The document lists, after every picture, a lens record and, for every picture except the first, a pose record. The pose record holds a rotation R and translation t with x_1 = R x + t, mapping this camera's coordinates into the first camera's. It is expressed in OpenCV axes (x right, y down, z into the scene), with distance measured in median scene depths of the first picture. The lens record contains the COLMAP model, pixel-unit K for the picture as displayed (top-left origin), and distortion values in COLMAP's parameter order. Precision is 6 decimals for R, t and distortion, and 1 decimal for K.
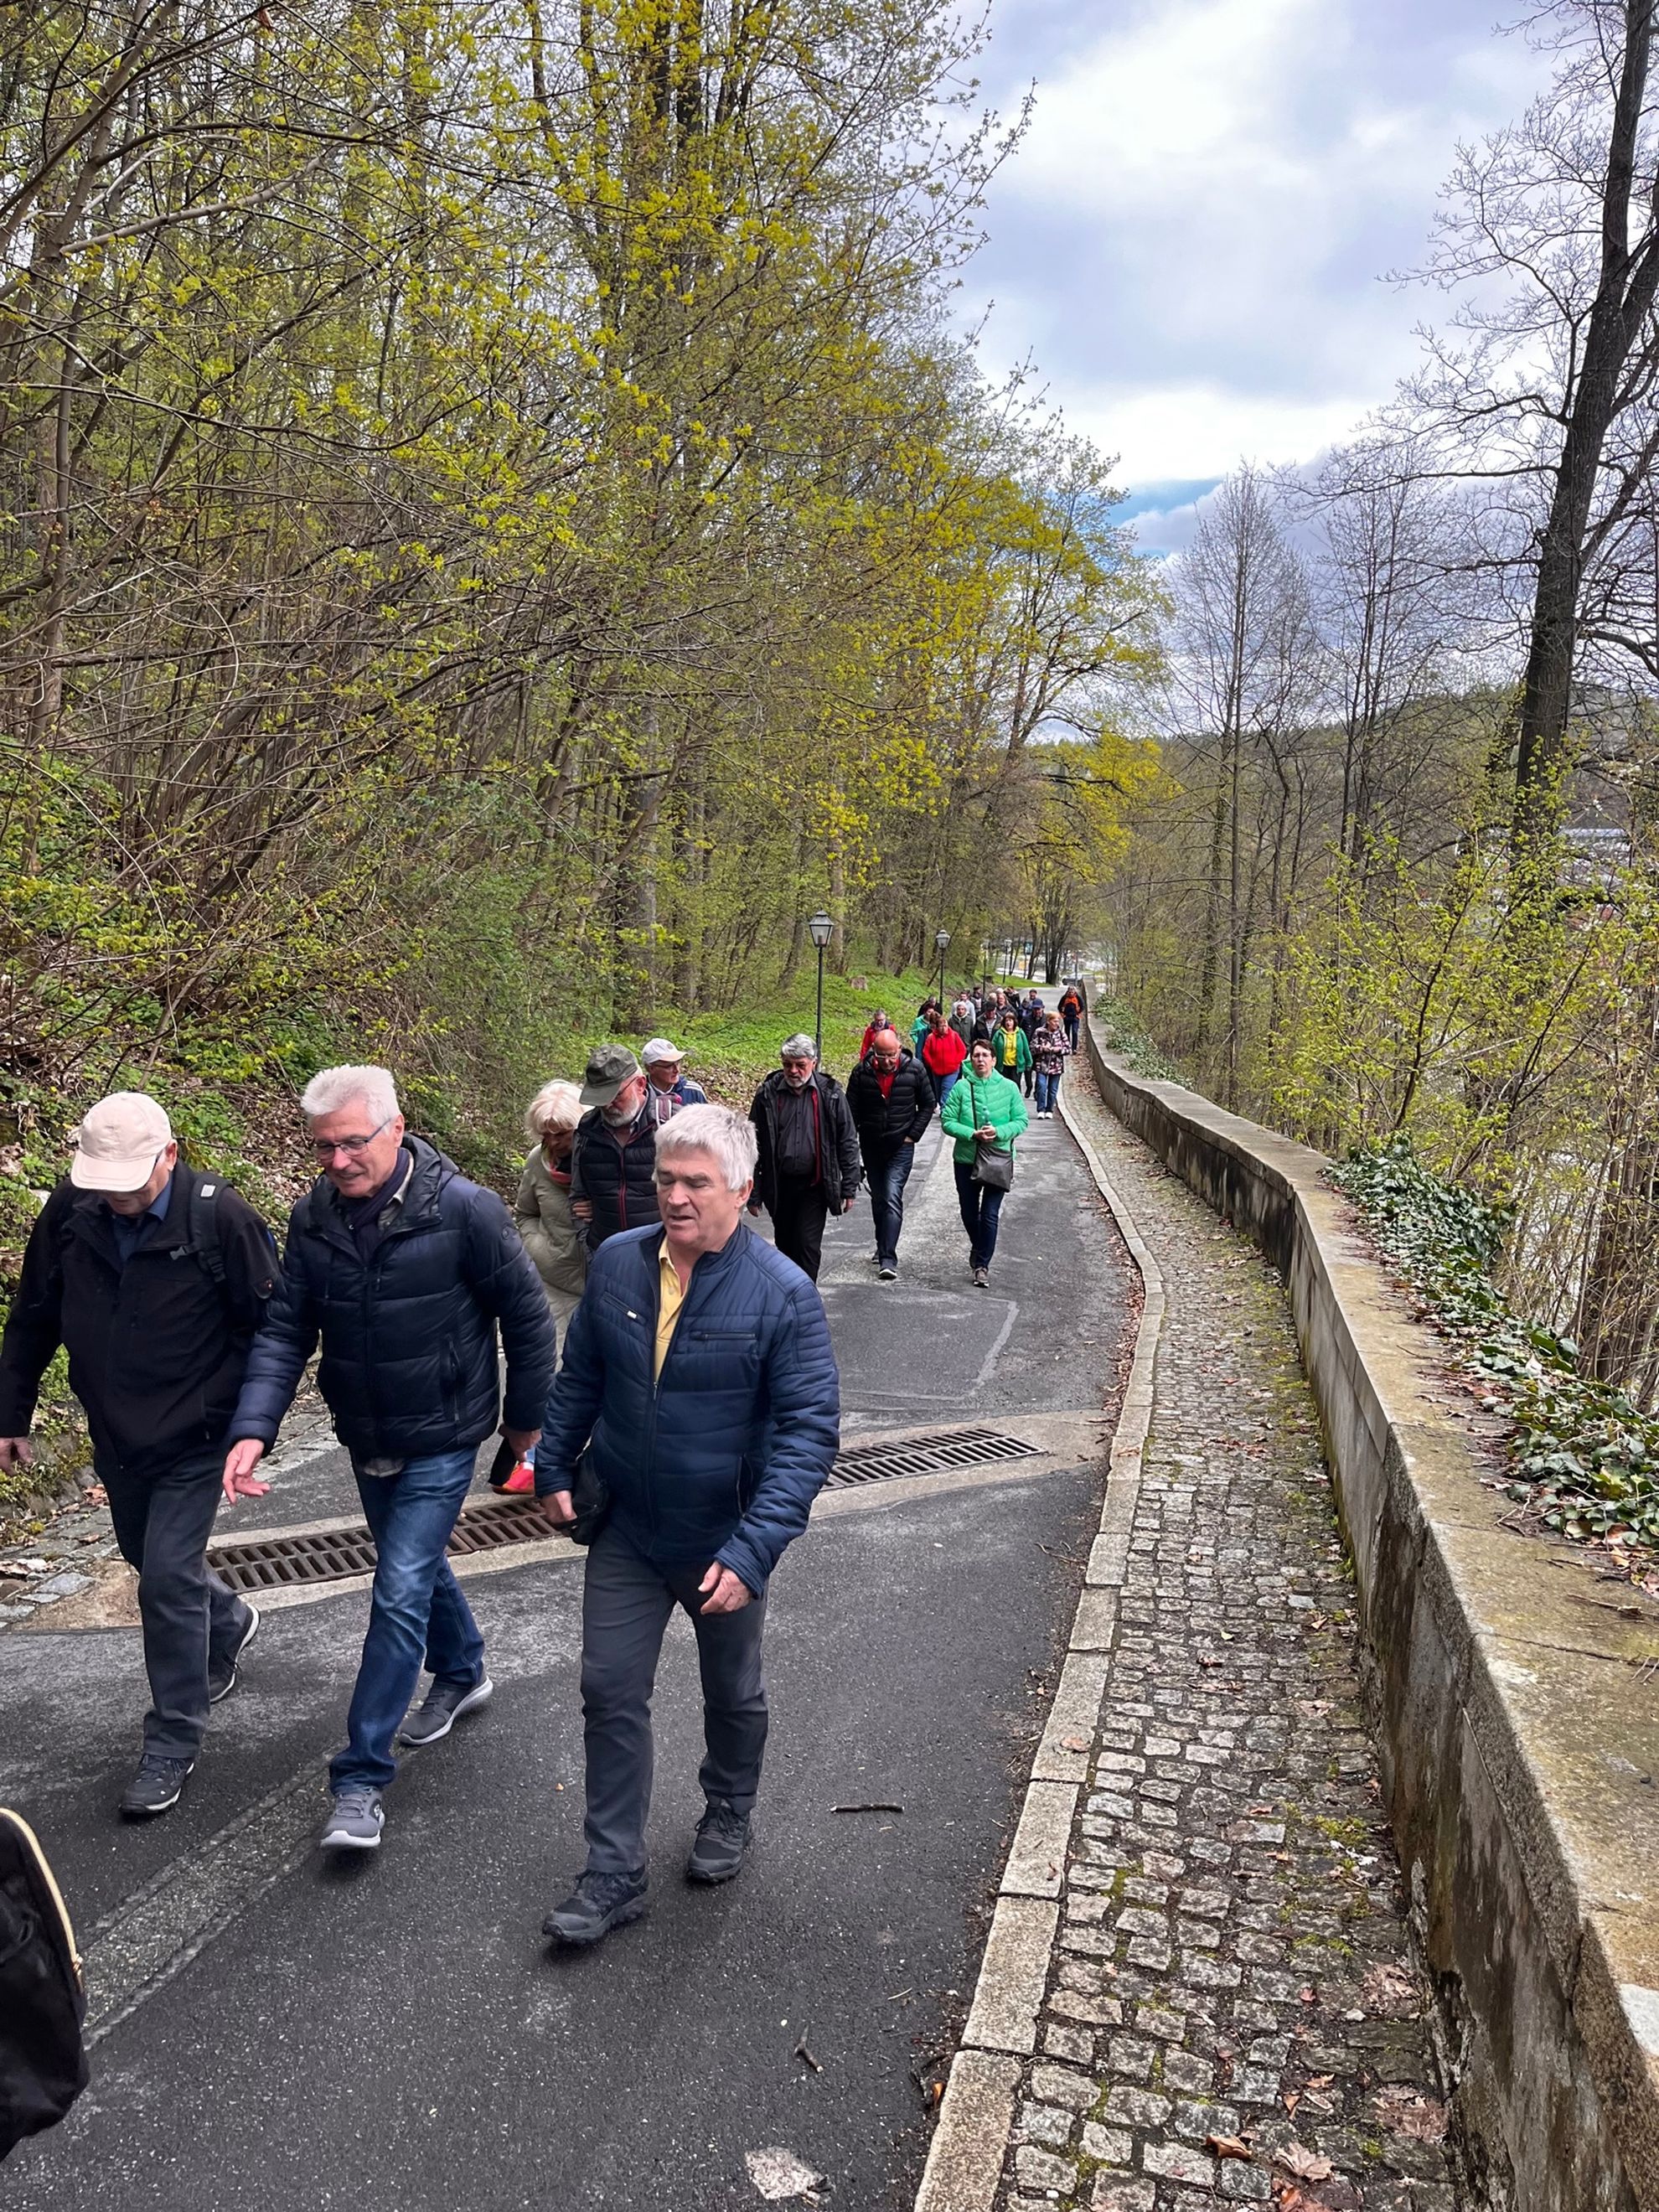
lens RADIAL K [[1641.3, 0, 762.7], [0, 1641.3, 1143.8], [0, 0, 1]] dist [0.052926, -0.079512]
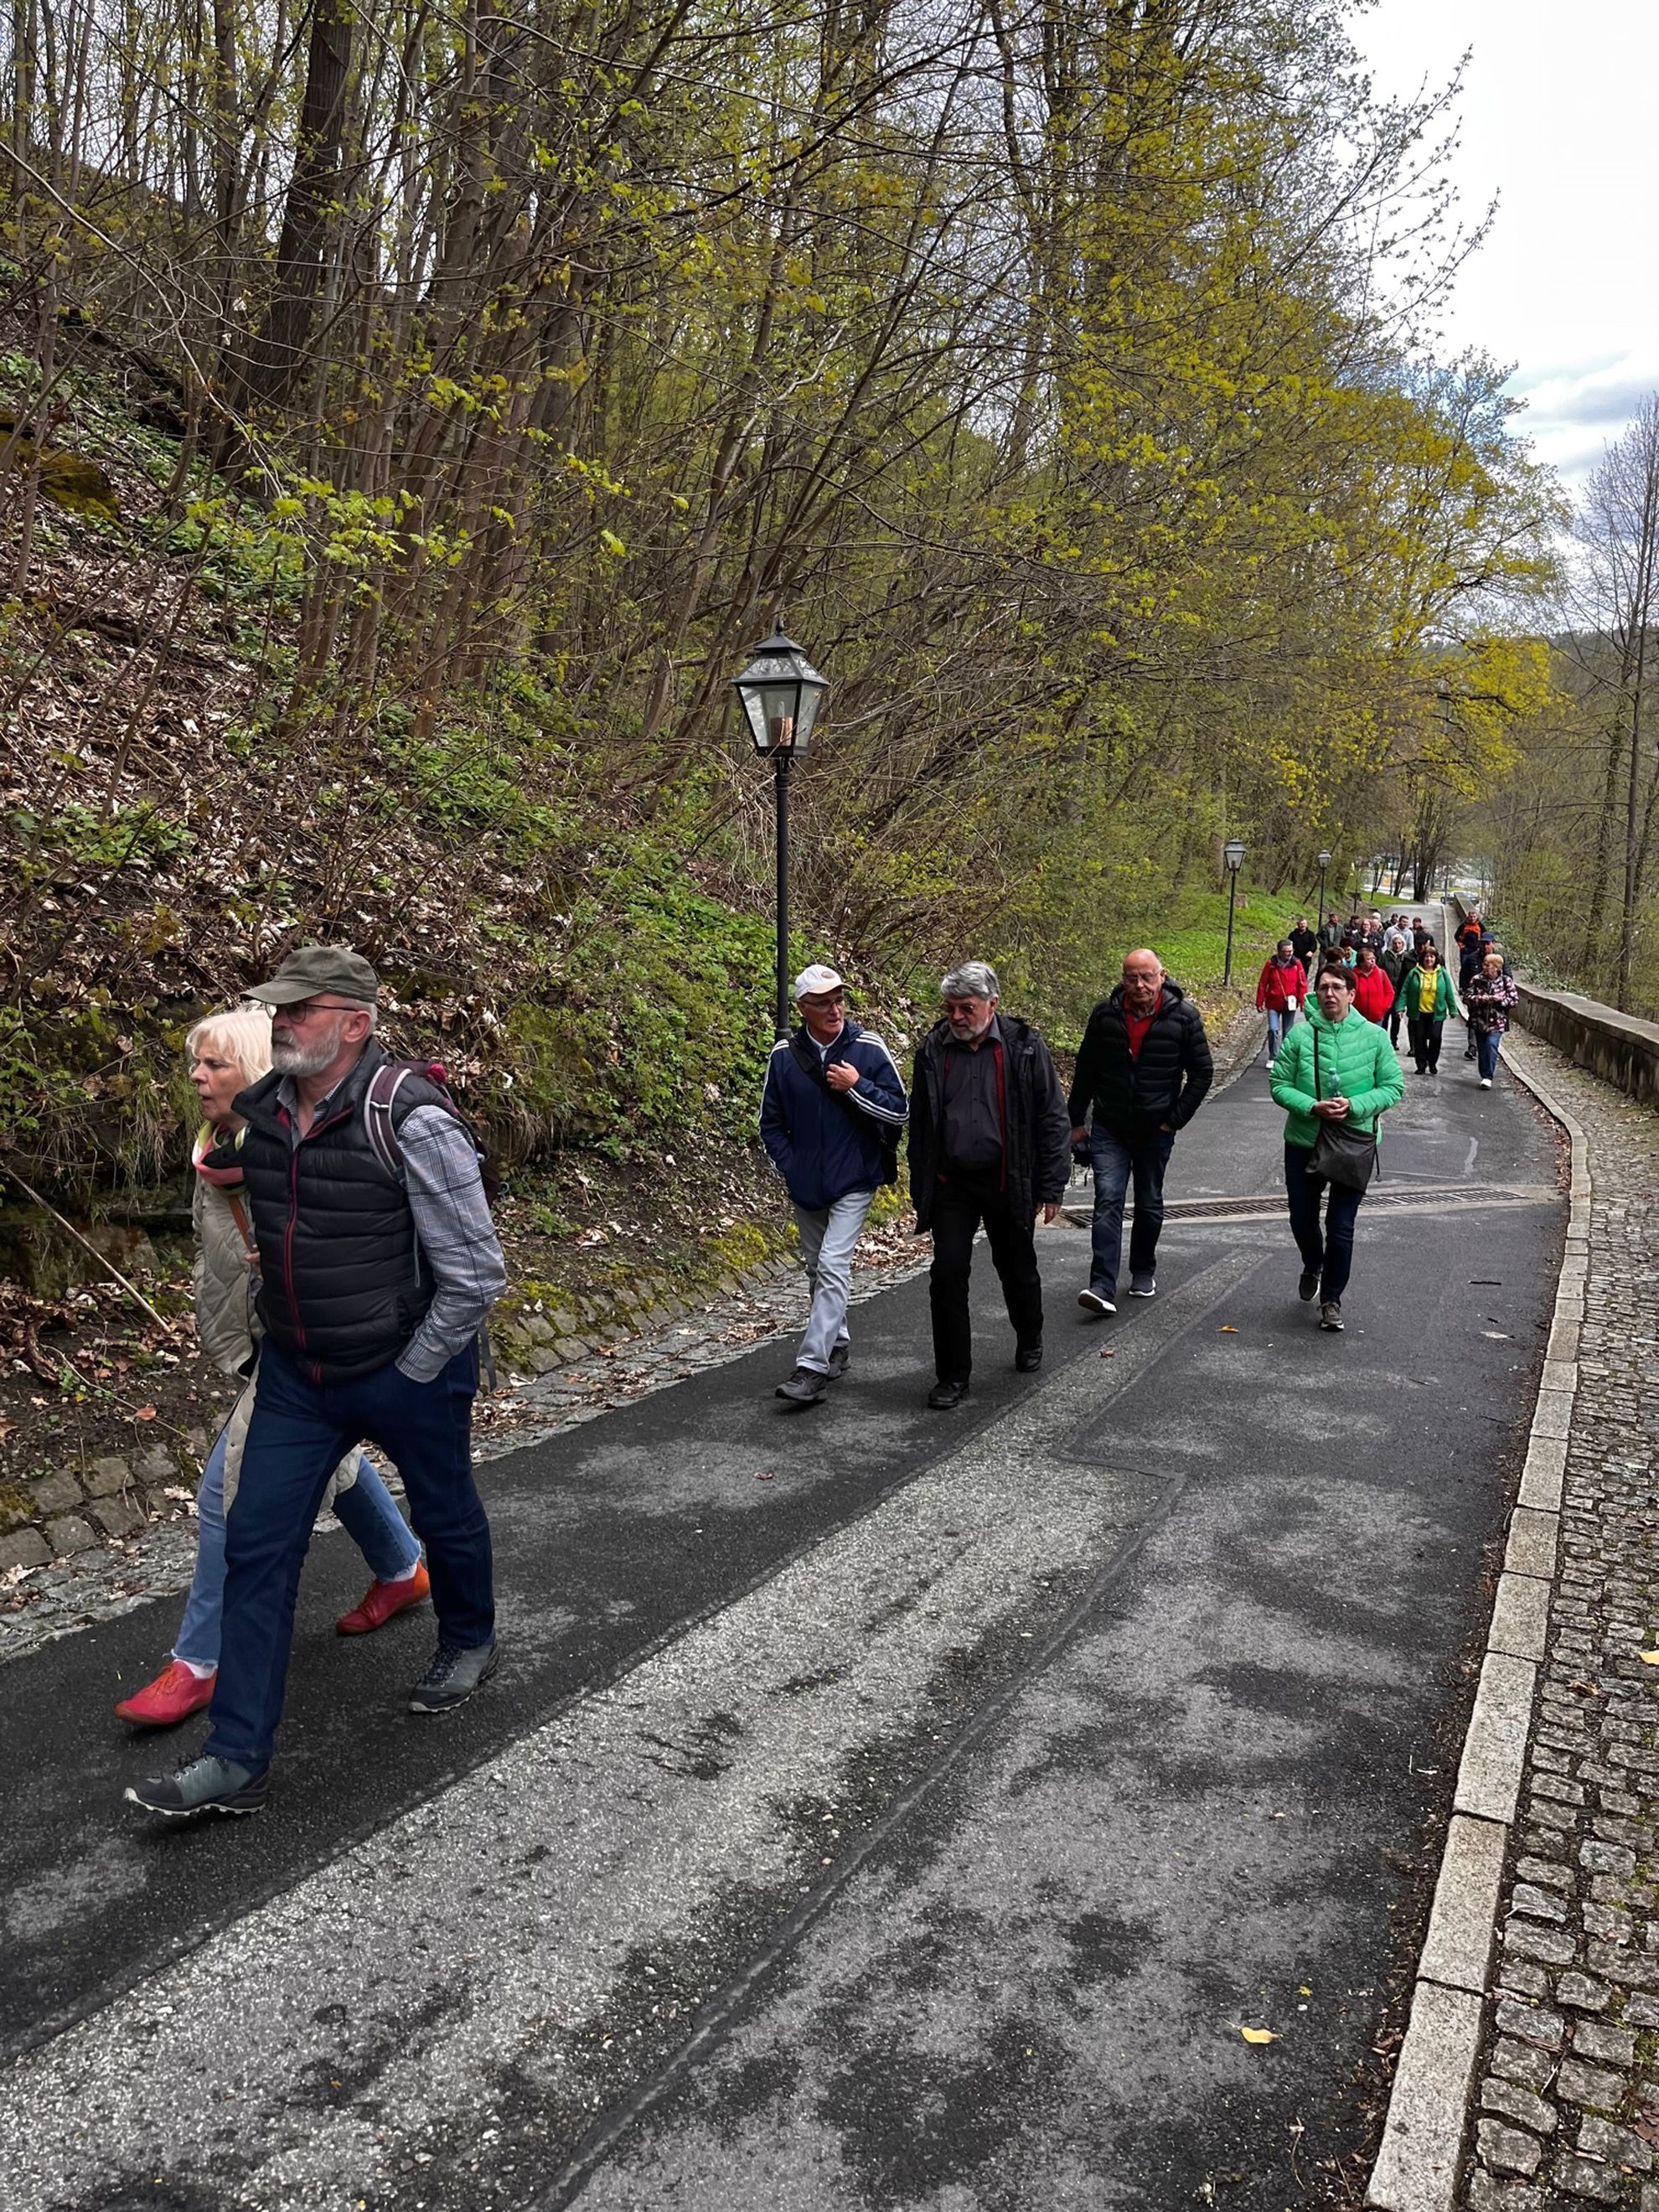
lens RADIAL K [[1640.3, 0, 775.2], [0, 1640.3, 1105.6], [0, 0, 1]] dist [0.087121, -0.121805]
pose [[0.982569, 0.031496, -0.183211, -0.232948], [-0.026045, 0.999146, 0.032084, 0.049407], [0.184065, -0.026753, 0.982550, -0.686783]]
